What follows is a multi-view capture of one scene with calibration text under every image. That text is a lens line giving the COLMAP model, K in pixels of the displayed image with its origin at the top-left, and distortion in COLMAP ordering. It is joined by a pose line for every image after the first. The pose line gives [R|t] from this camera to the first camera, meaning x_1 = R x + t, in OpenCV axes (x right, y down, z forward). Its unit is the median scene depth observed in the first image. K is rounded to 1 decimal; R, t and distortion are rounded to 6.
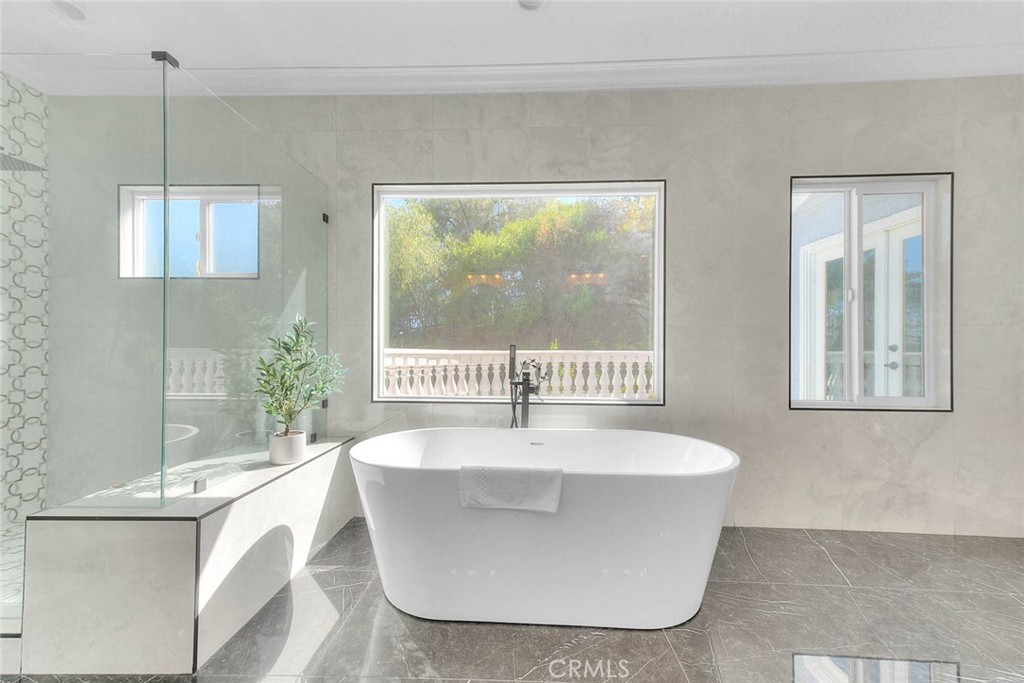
lens RADIAL K [[403.0, 0, 510.7], [0, 403.0, 345.8], [0, 0, 1]] dist [0.022973, -0.000124]
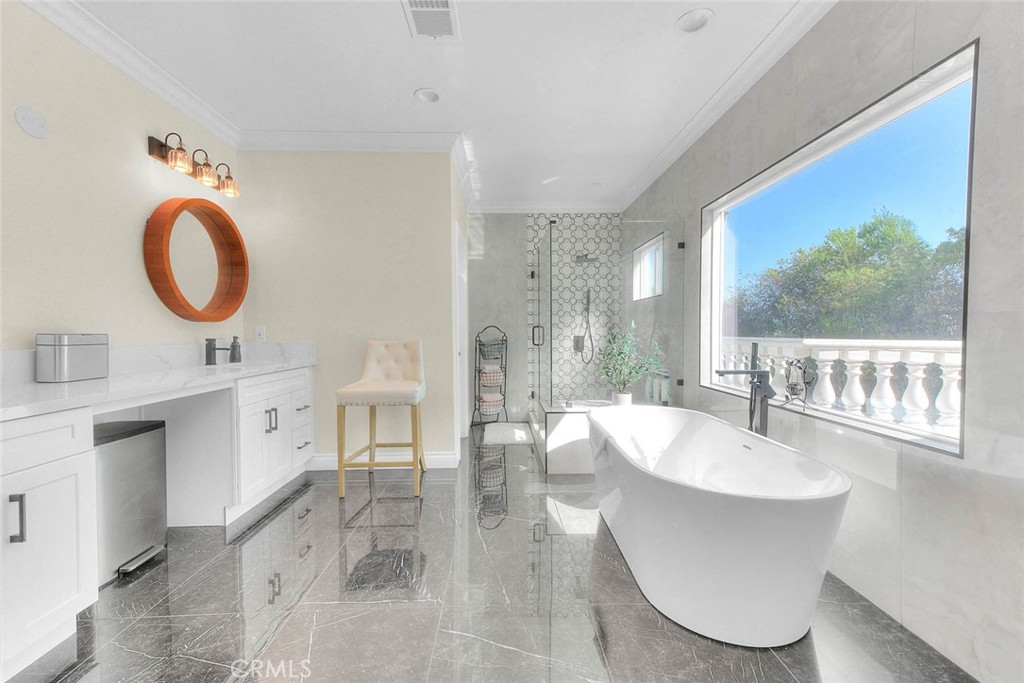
lens RADIAL K [[409.0, 0, 510.8], [0, 409.0, 344.9], [0, 0, 1]] dist [0.022760, -0.000097]
pose [[0.072701, 0.026740, -0.996995, 0.908191], [0.014598, 0.999505, 0.027872, -0.032142], [0.997247, -0.016581, 0.072275, 0.342493]]
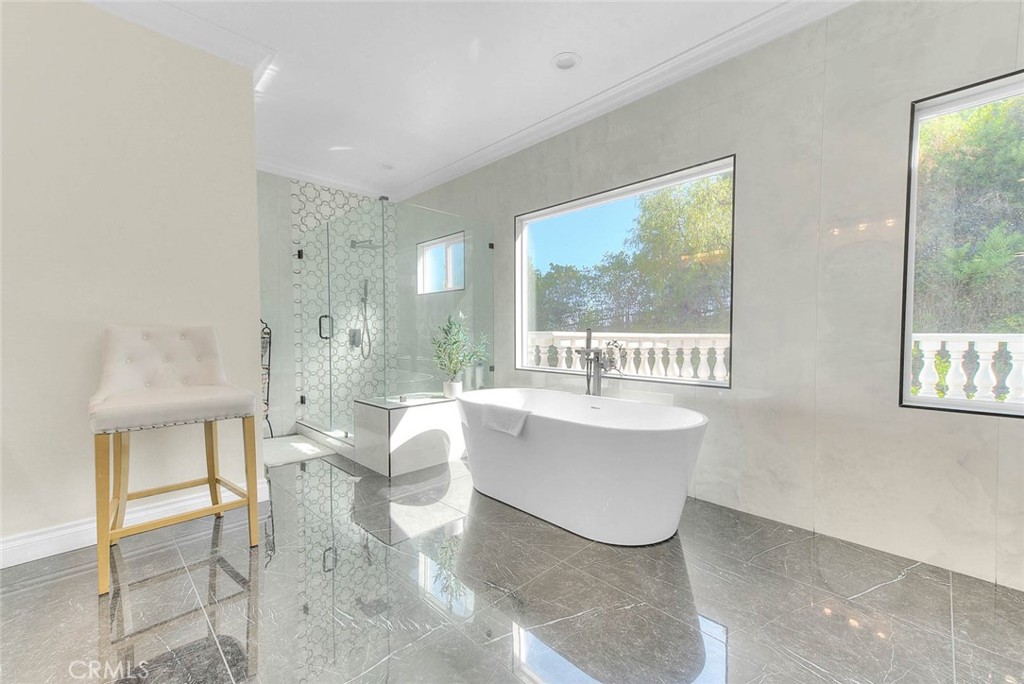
lens RADIAL K [[418.1, 0, 509.4], [0, 418.1, 344.8], [0, 0, 1]] dist [0.030211, 0.000157]
pose [[0.733043, 0.014033, -0.680037, 0.681352], [0.010038, 0.999455, 0.031445, 0.004435], [0.680108, -0.029877, 0.732503, -0.109447]]
